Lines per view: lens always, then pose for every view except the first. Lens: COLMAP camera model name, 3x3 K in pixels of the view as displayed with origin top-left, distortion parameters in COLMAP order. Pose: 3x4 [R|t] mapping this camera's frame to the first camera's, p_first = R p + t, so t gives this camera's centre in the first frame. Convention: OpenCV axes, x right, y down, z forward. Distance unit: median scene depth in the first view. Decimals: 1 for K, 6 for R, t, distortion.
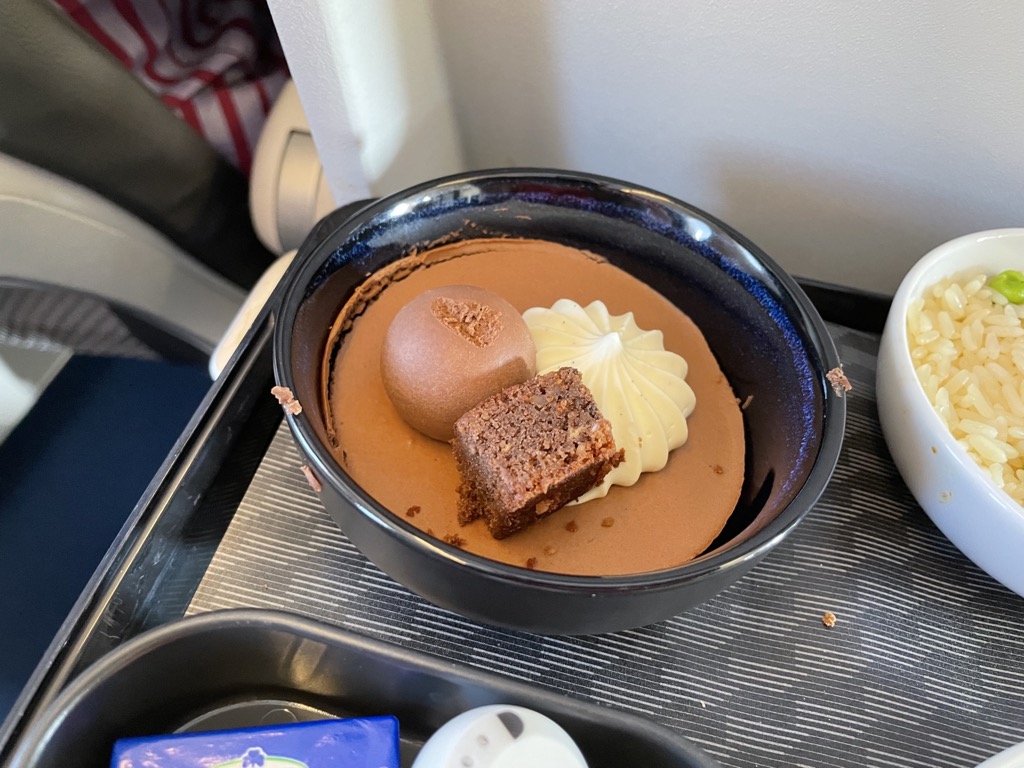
lens RADIAL K [[781.8, 0, 497.9], [0, 781.8, 387.4], [0, 0, 1]] dist [0.071802, -0.130833]
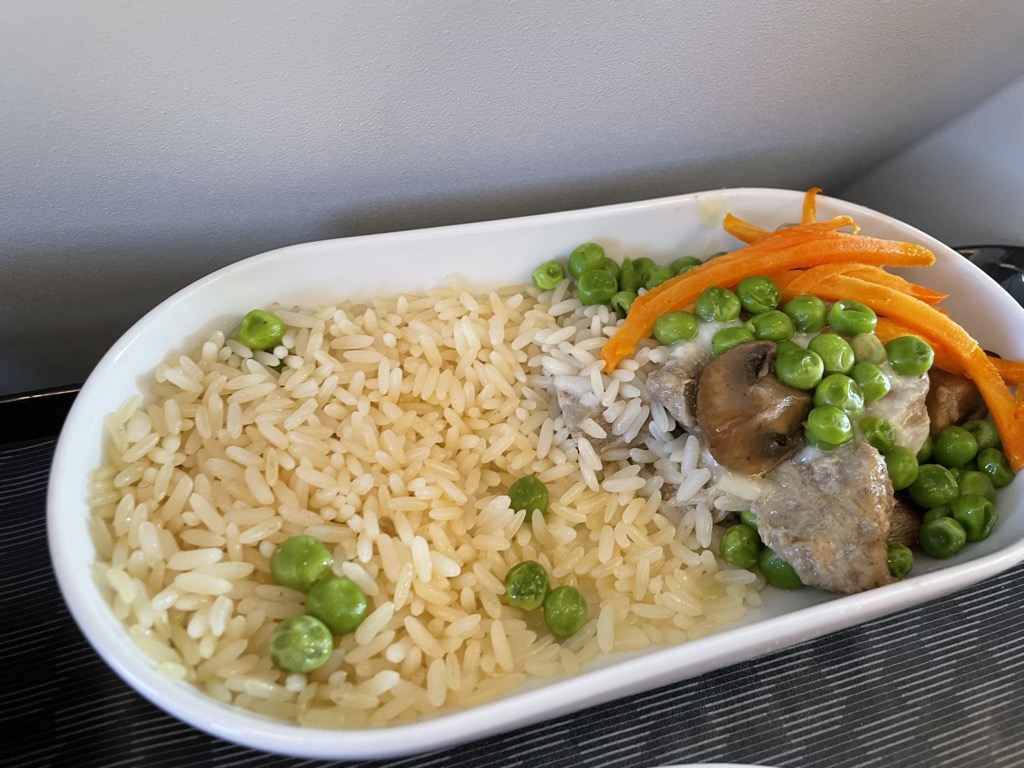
lens RADIAL K [[776.4, 0, 512.0], [0, 776.4, 384.0], [0, 0, 1]] dist [0.065804, -0.130428]
pose [[0.863328, -0.384303, 0.327071, 0.671240], [0.370375, 0.922747, 0.106581, -0.072378], [-0.342764, 0.029124, 0.938970, 0.137278]]
